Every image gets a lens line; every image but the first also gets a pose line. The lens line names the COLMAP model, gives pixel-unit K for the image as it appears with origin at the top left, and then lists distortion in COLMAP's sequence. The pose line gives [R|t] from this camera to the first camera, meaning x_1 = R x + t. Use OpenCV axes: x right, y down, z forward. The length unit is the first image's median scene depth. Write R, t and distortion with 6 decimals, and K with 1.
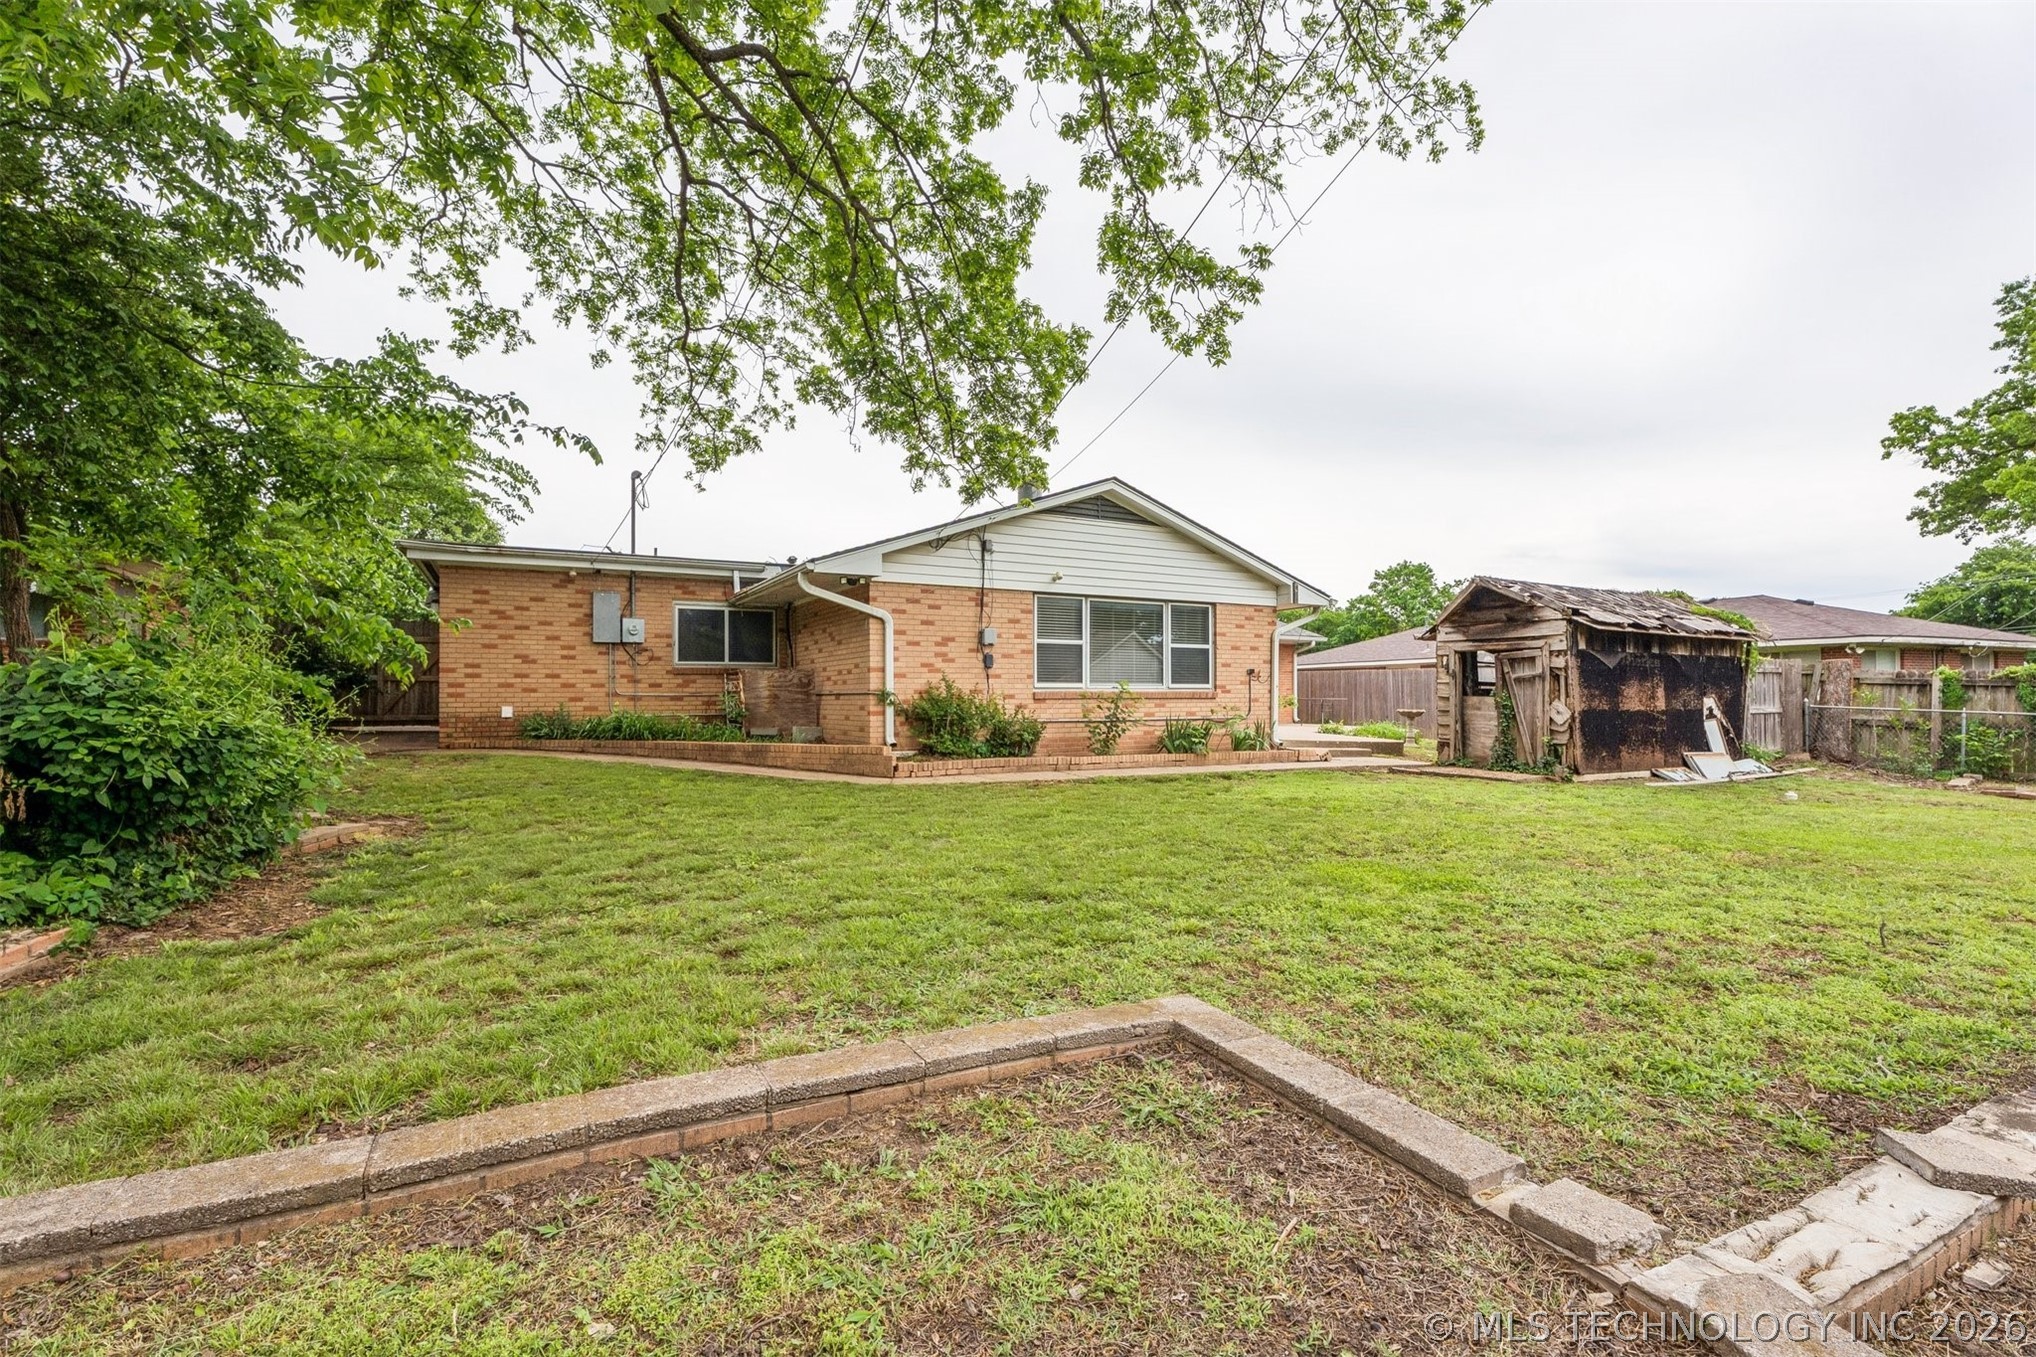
lens RADIAL K [[931.7, 0, 1018.0], [0, 931.7, 678.5], [0, 0, 1]] dist [-0.002717, -0.000143]
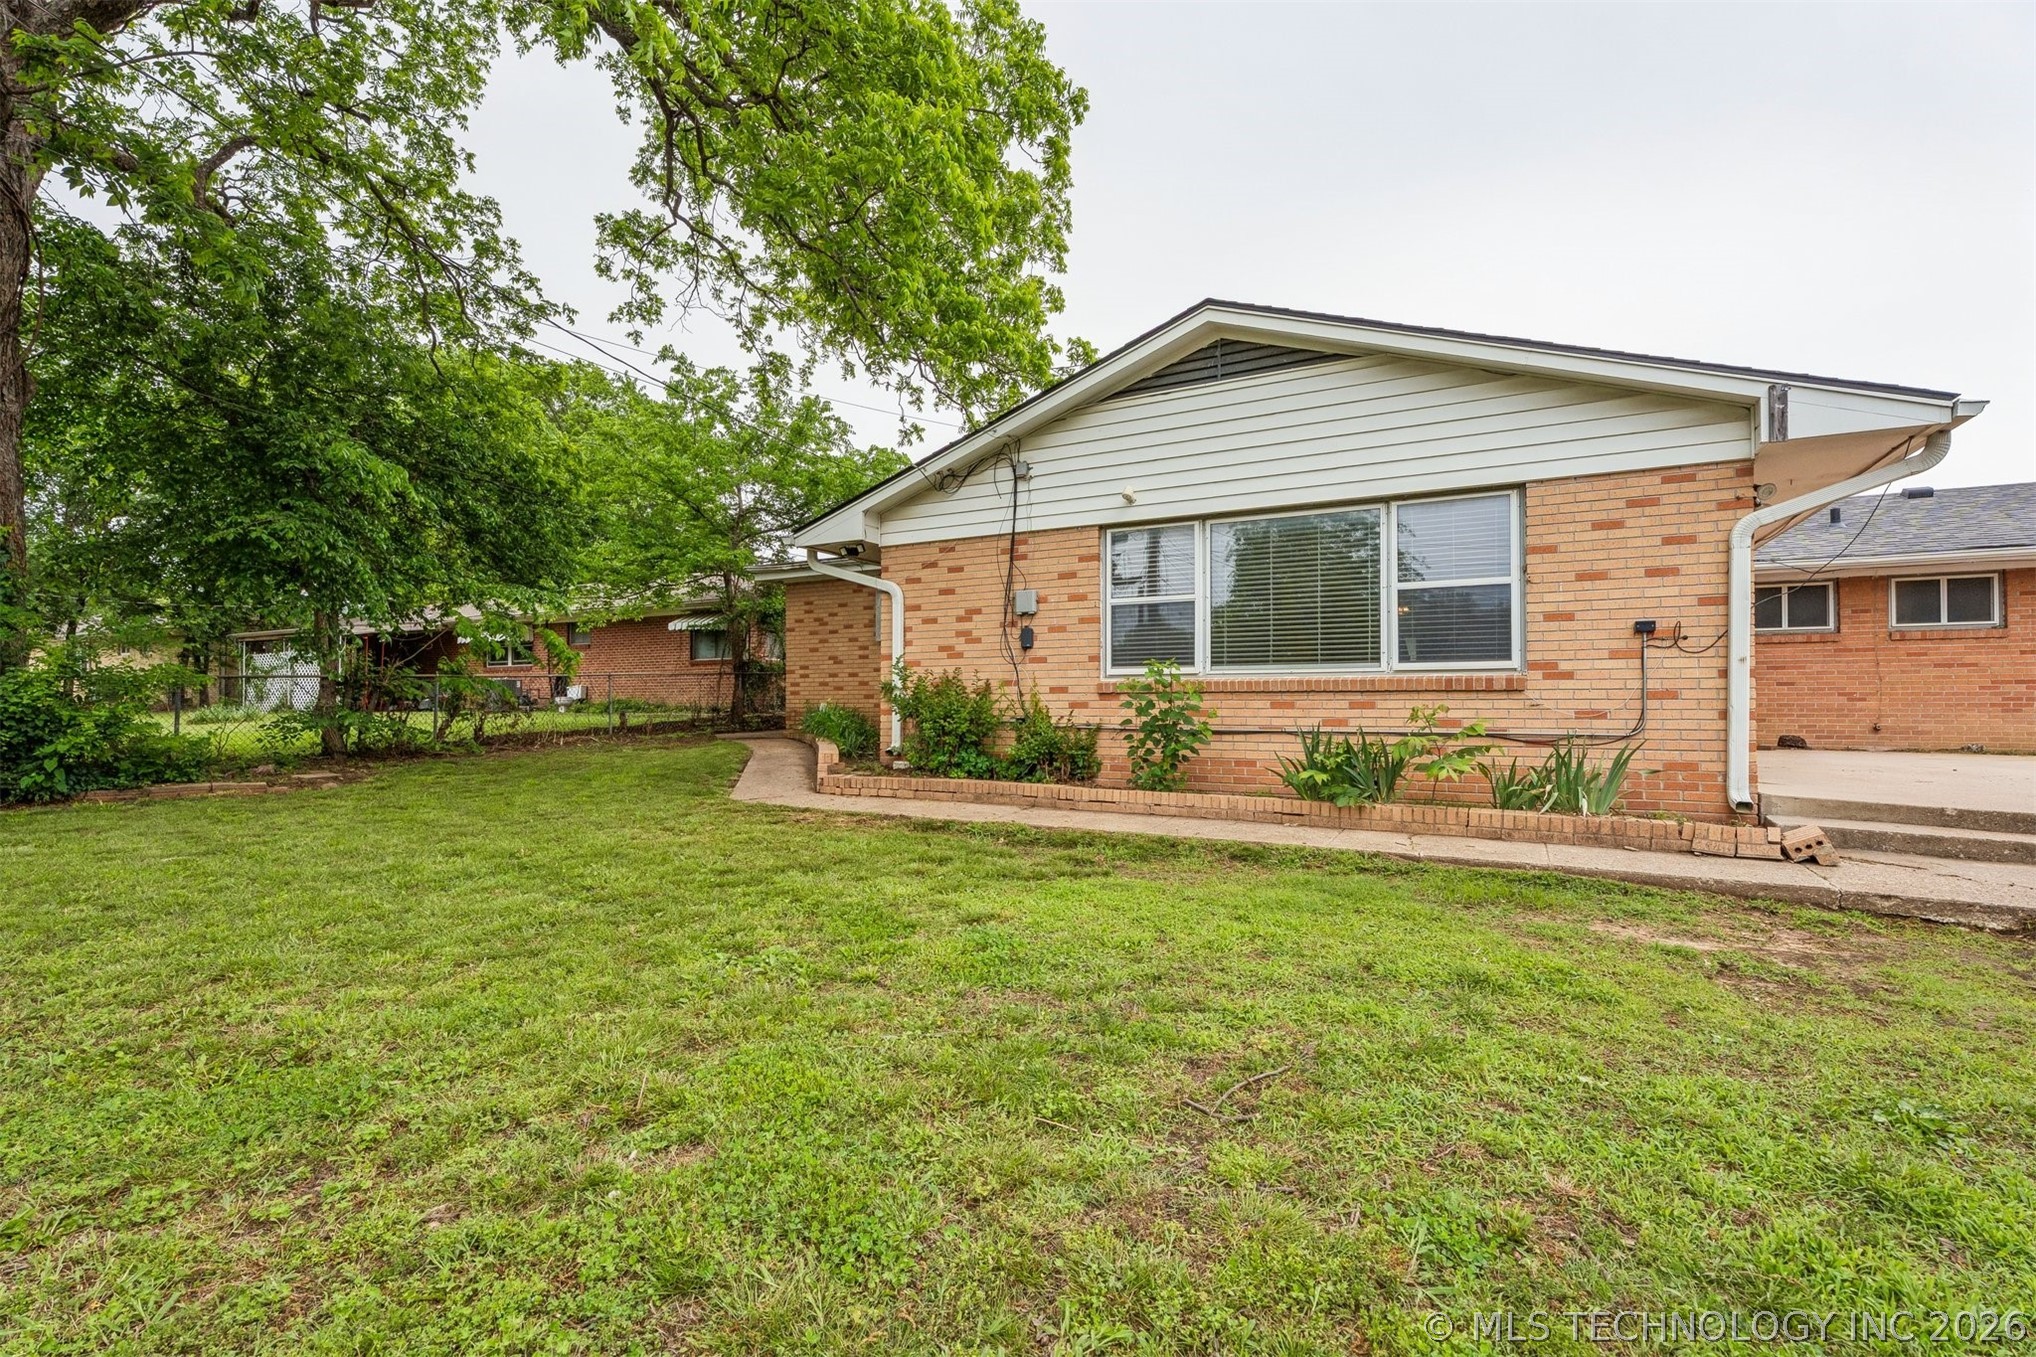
lens RADIAL K [[914.6, 0, 1016.6], [0, 914.6, 687.2], [0, 0, 1]] dist [0.000605, 0.000085]
pose [[0.525308, -0.011845, -0.850829, 0.512696], [0.016712, 0.999854, -0.003601, 0.018738], [0.850748, -0.012327, 0.525430, 0.610883]]
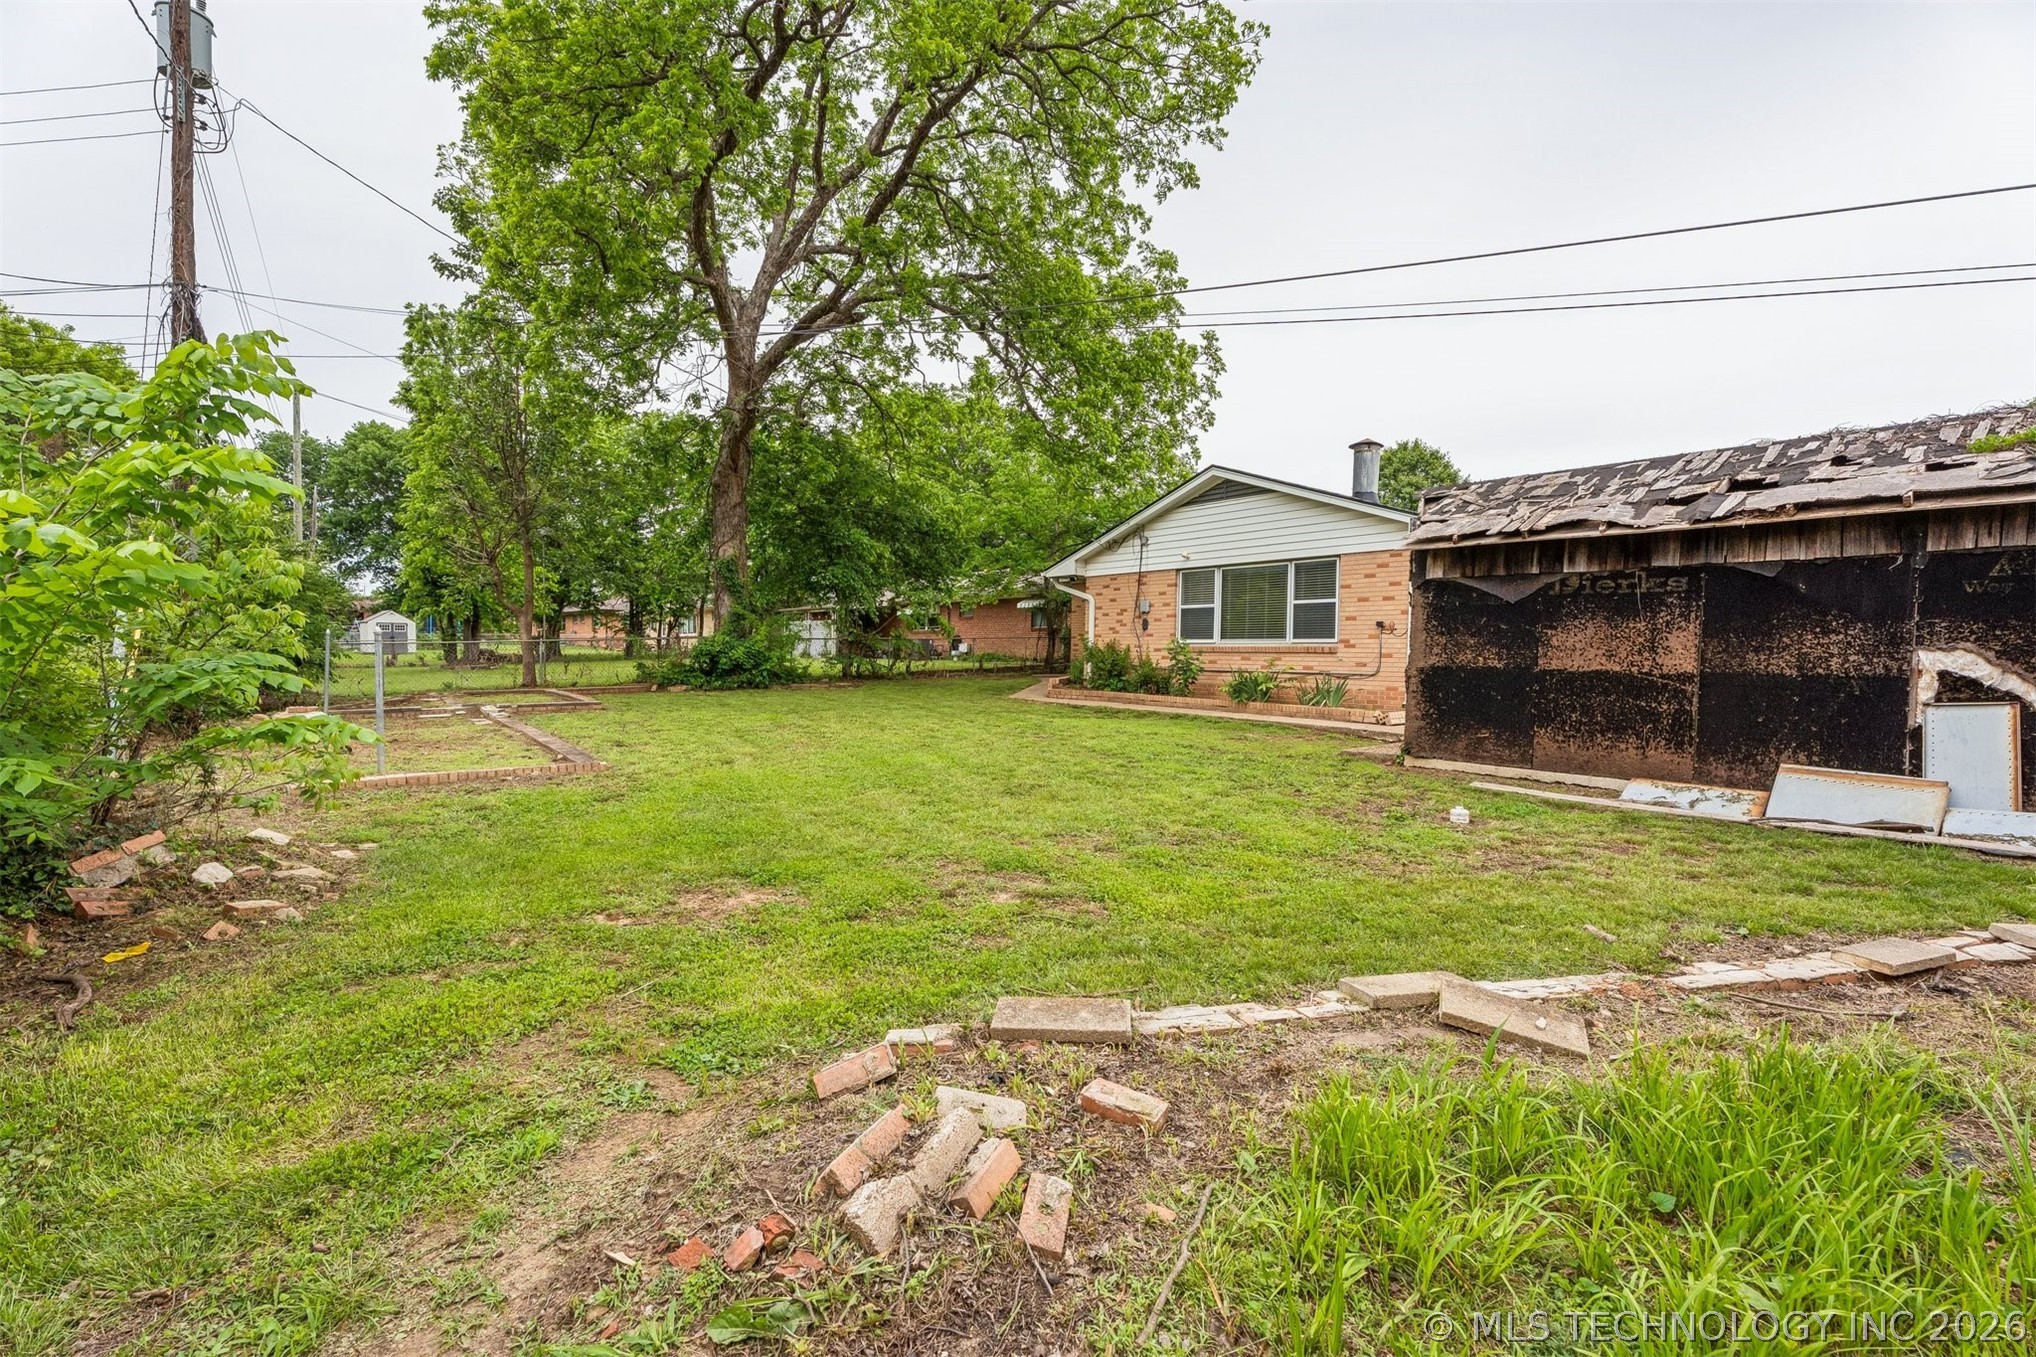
lens RADIAL K [[908.1, 0, 1005.4], [0, 908.1, 671.5], [0, 0, 1]] dist [-0.006312, 0.009635]
pose [[0.131684, 0.018533, -0.991119, 1.225494], [0.000956, 0.999822, 0.018823, 0.024754], [0.991291, -0.003427, 0.131642, 0.588106]]
